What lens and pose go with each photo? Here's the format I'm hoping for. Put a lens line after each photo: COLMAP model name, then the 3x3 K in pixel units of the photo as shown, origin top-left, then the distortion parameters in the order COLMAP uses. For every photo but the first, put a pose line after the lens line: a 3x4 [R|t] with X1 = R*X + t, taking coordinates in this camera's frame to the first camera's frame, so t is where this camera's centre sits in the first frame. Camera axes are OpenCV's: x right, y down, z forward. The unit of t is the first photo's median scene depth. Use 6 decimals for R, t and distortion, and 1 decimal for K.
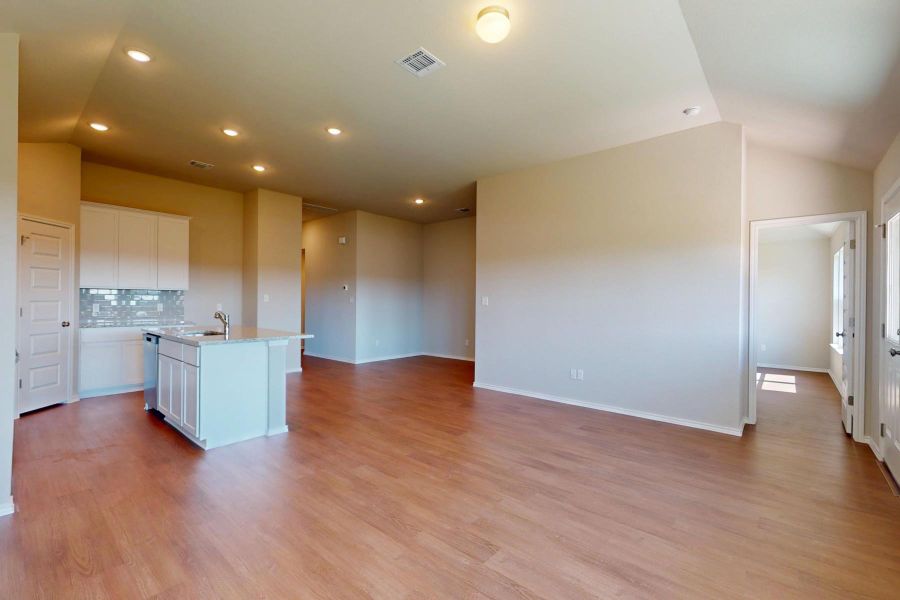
lens RADIAL K [[392.9, 0, 451.3], [0, 392.9, 300.9], [0, 0, 1]] dist [-0.001723, 0.000037]
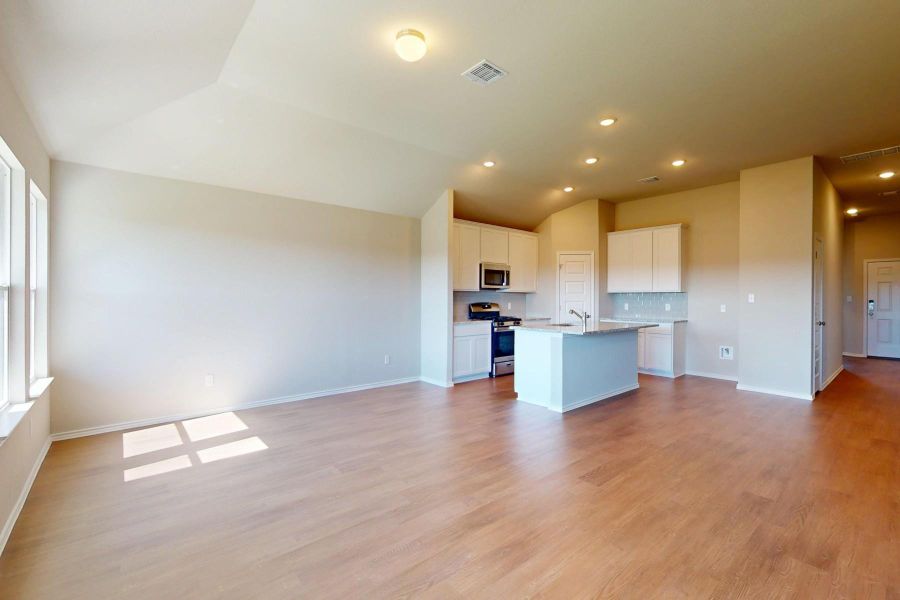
lens RADIAL K [[392.9, 0, 451.3], [0, 392.9, 300.9], [0, 0, 1]] dist [-0.001723, 0.000037]
pose [[-0.158286, -0.004030, -0.987385, 0.635261], [-0.005102, 0.999982, -0.003264, 0.006434], [0.987380, 0.004521, -0.158304, 0.697867]]
